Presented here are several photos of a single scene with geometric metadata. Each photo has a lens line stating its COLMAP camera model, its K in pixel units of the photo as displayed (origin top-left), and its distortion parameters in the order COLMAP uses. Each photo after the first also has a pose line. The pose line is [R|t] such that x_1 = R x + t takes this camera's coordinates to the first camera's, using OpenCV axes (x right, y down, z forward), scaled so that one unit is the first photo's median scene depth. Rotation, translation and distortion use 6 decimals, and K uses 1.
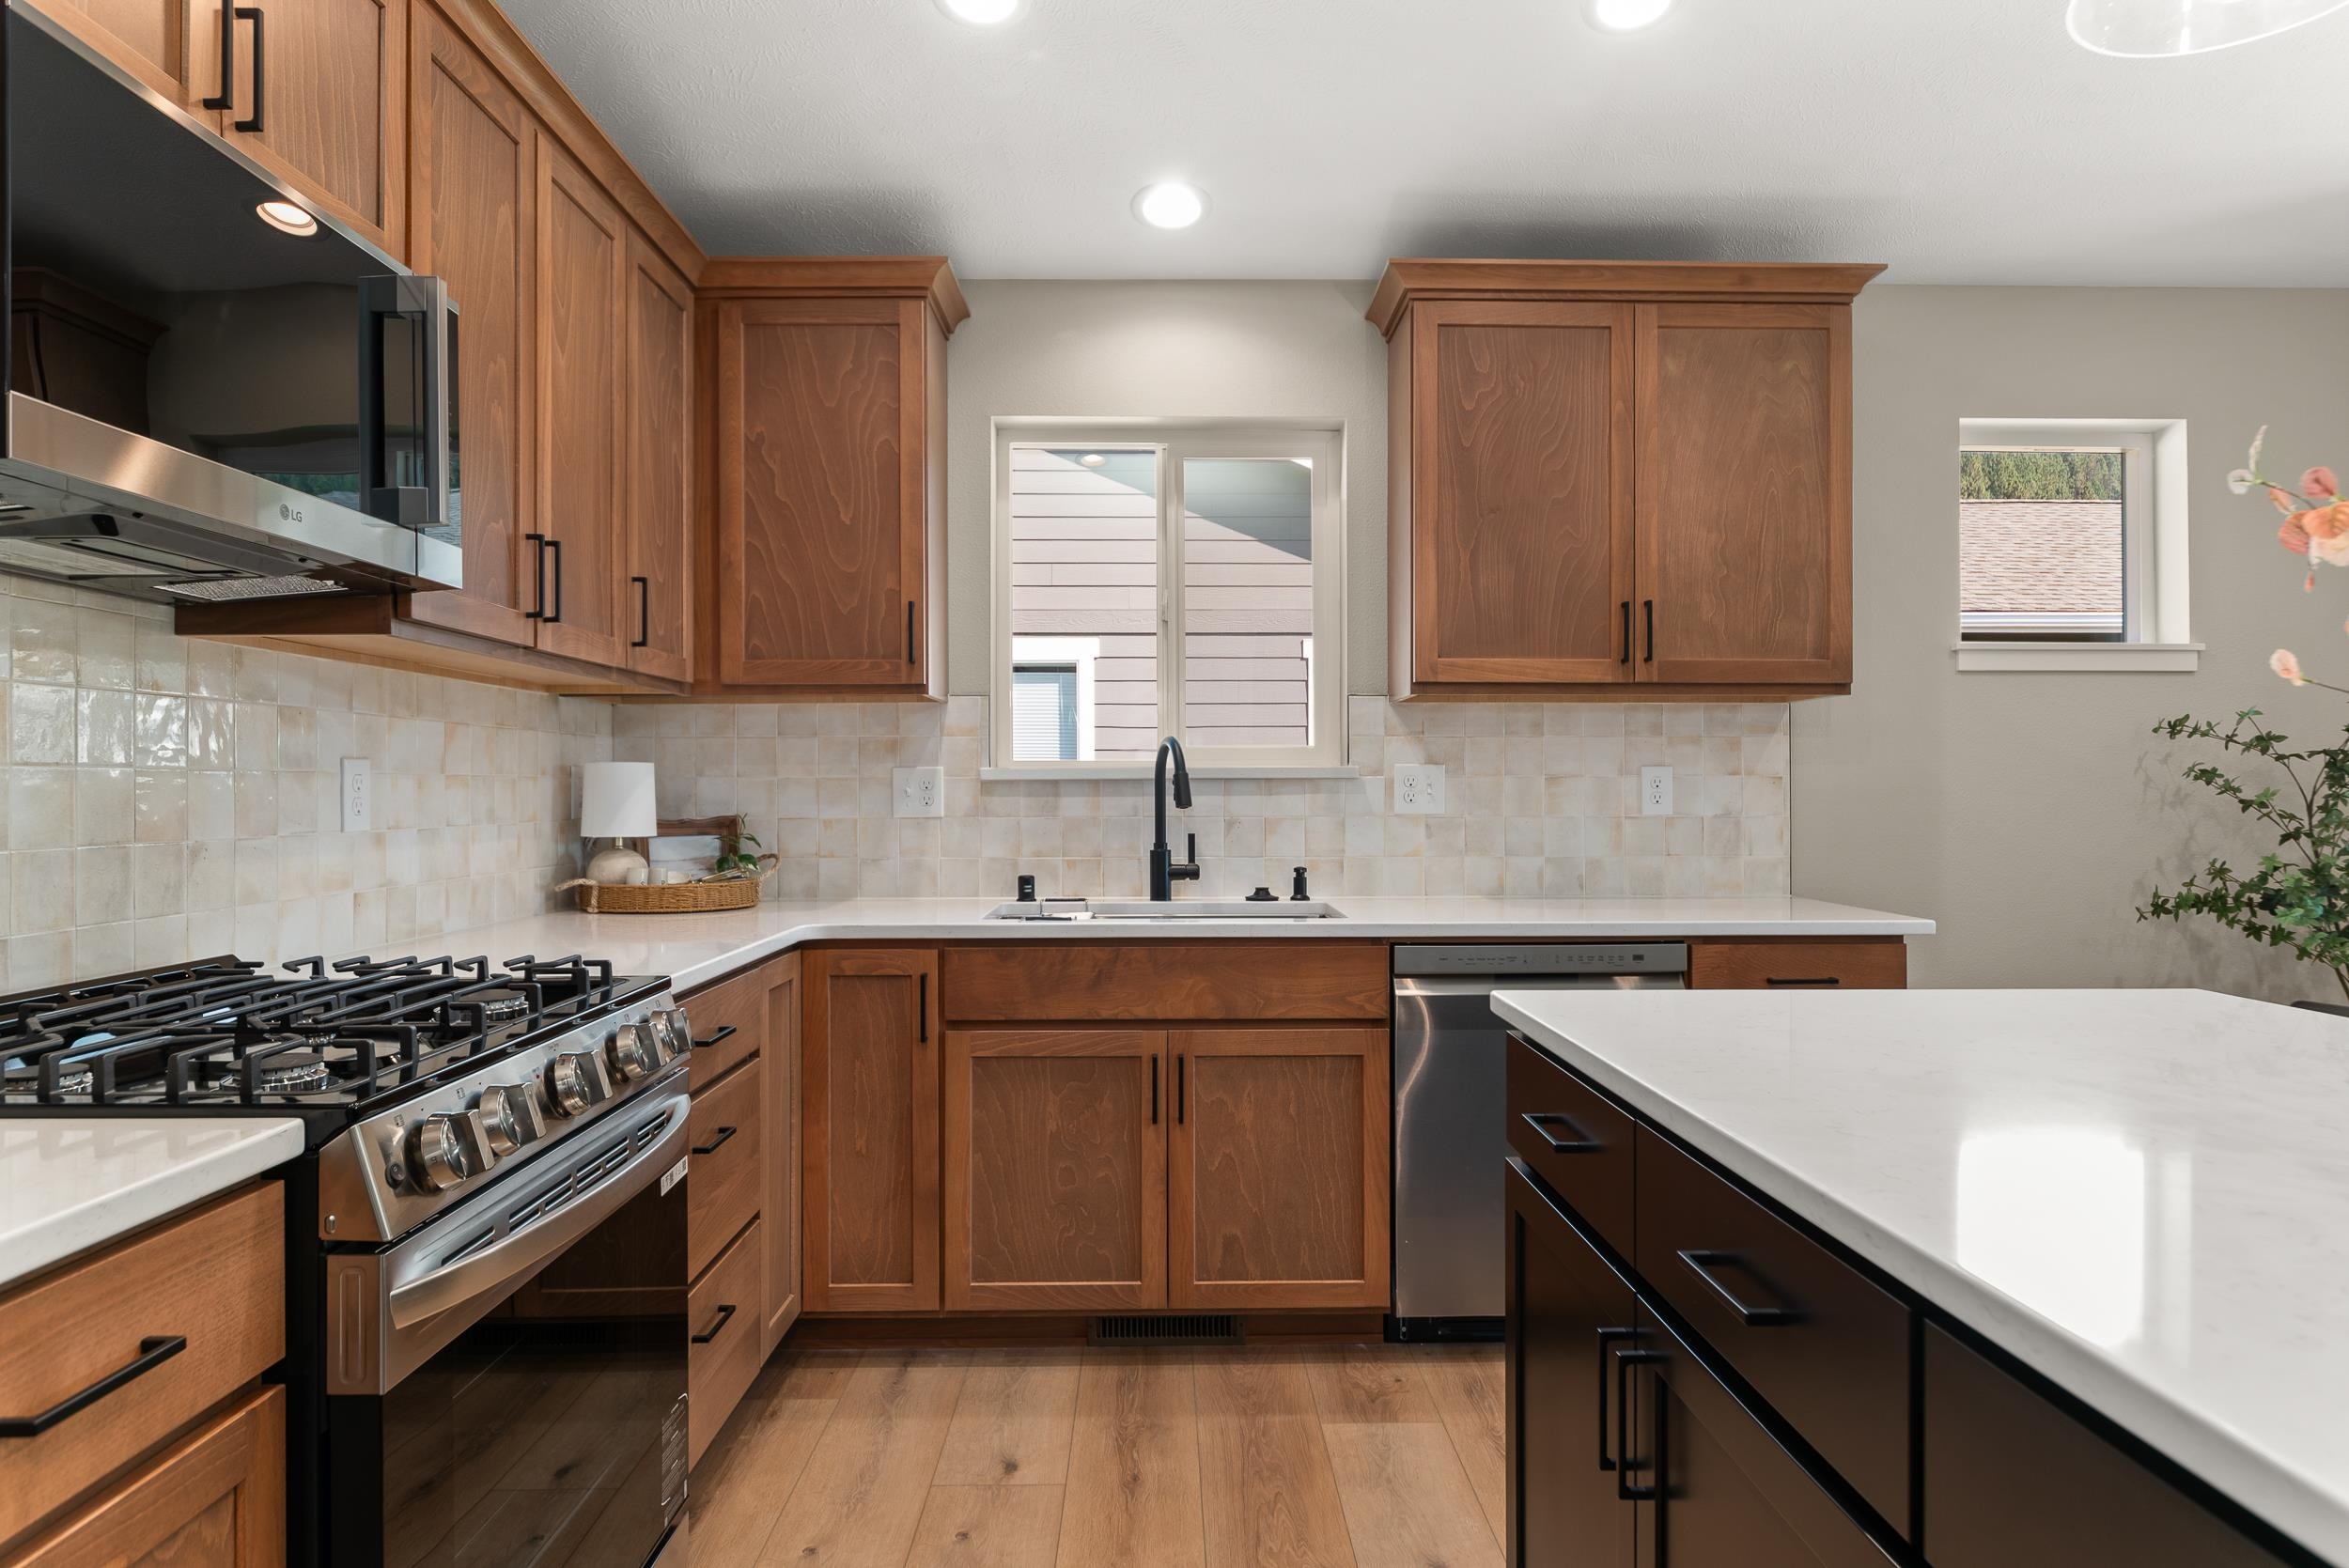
lens RADIAL K [[1384.2, 0, 1183.6], [0, 1384.2, 785.4], [0, 0, 1]] dist [-0.000140, -0.003000]
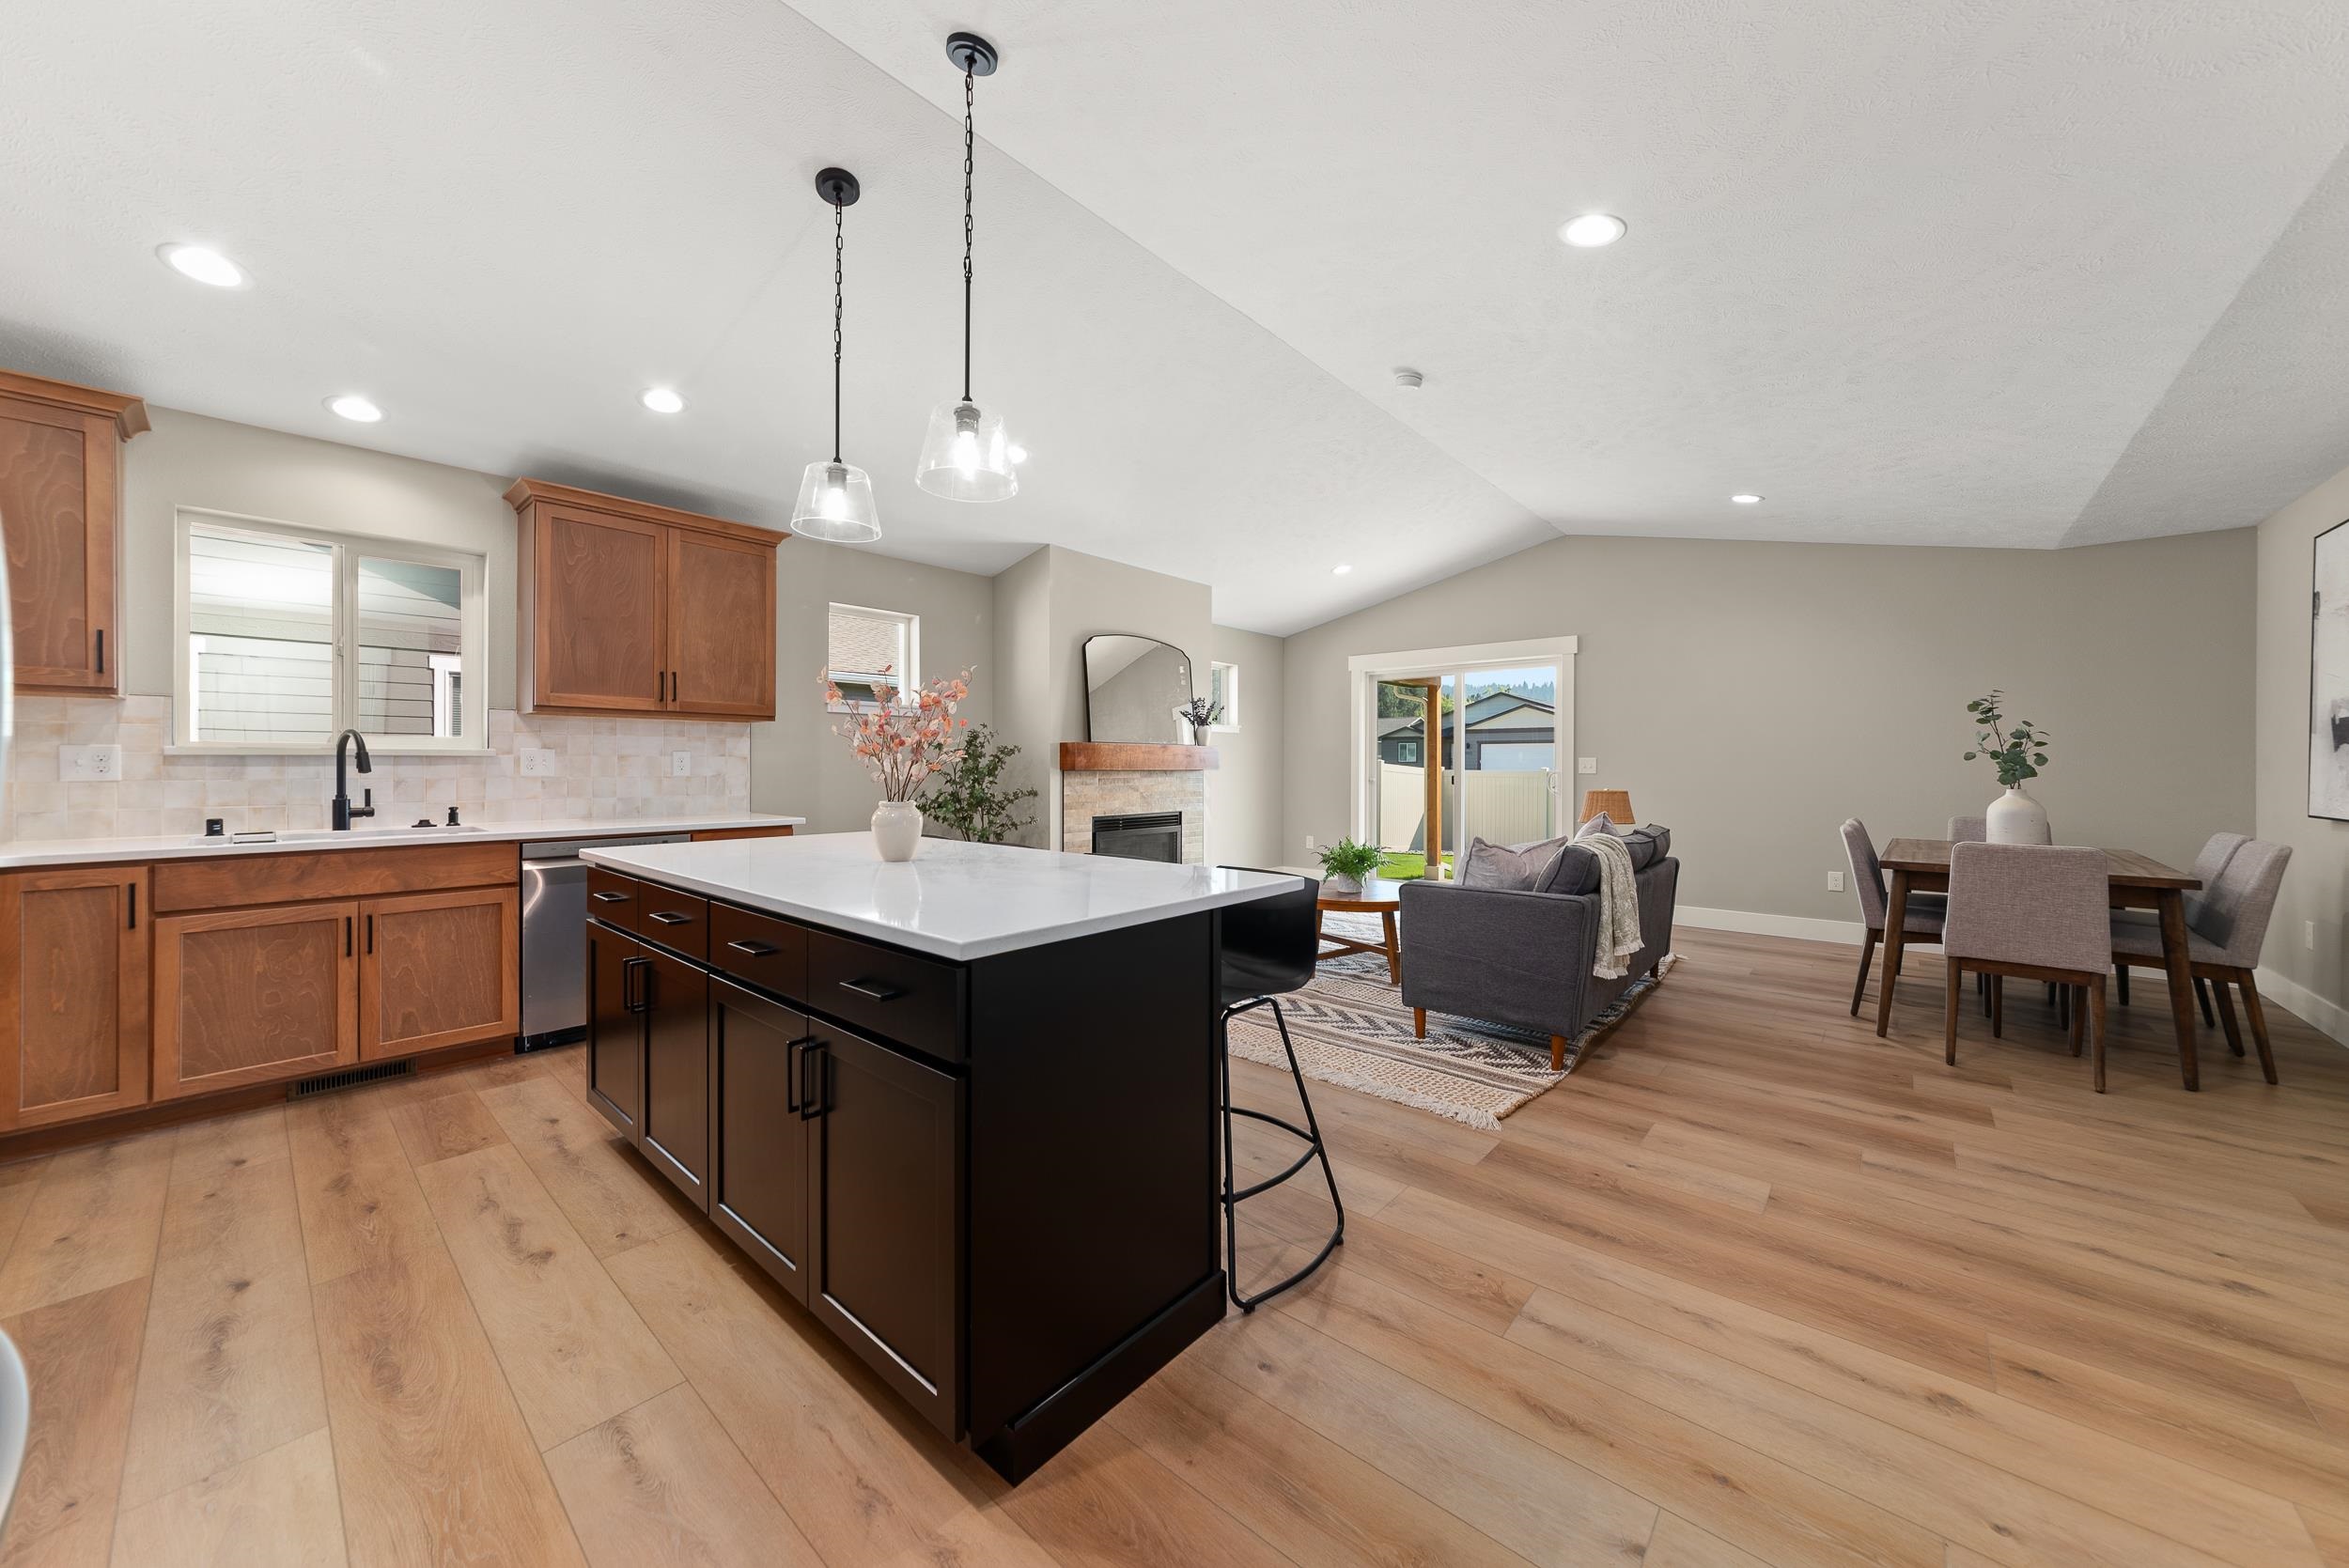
lens RADIAL K [[848.2, 0, 1175.3], [0, 848.2, 759.6], [0, 0, 1]] dist [-0.002518, 0.001655]
pose [[0.679692, 0.005969, 0.733473, -0.084389], [-0.004340, 0.999982, -0.004116, 0.000096], [-0.733485, -0.000386, 0.679706, -0.409345]]
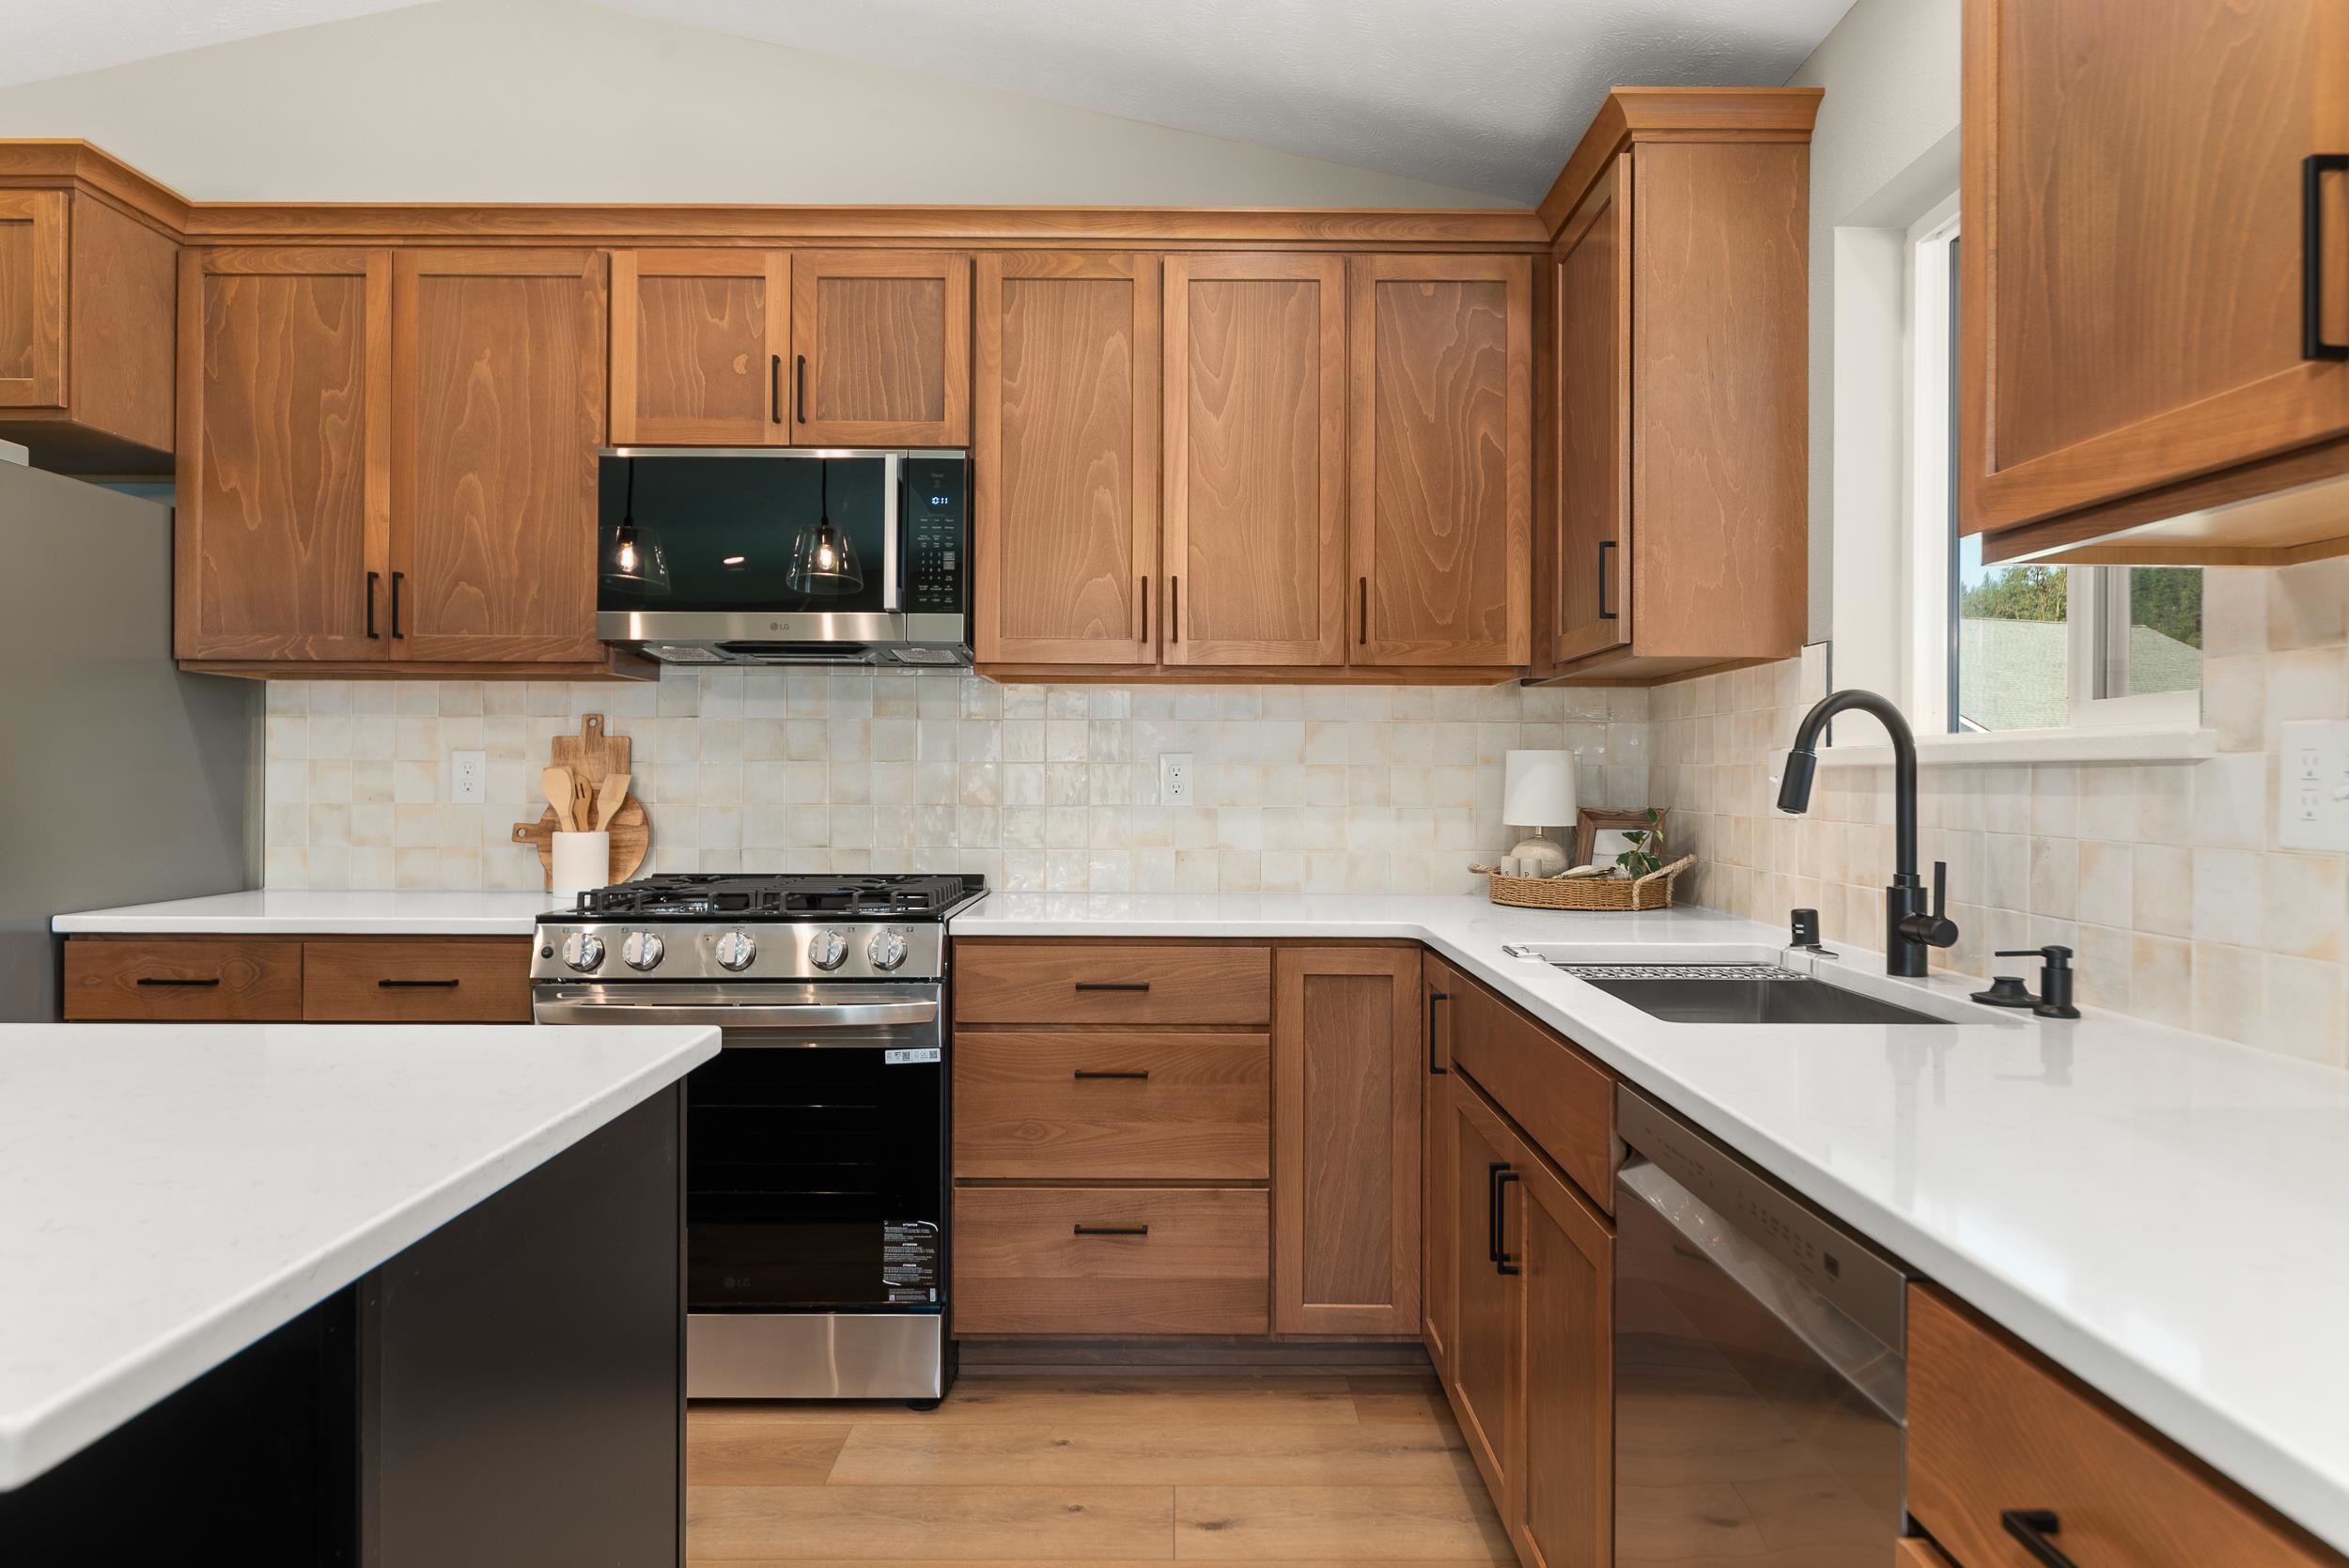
lens RADIAL K [[1462.4, 0, 1183.8], [0, 1462.4, 772.2], [0, 0, 1]] dist [0.000461, -0.004266]
pose [[-0.021665, -0.000503, -0.999765, 0.623945], [-0.002322, 0.999997, -0.000453, -0.000015], [0.999763, 0.002311, -0.021666, 0.749545]]
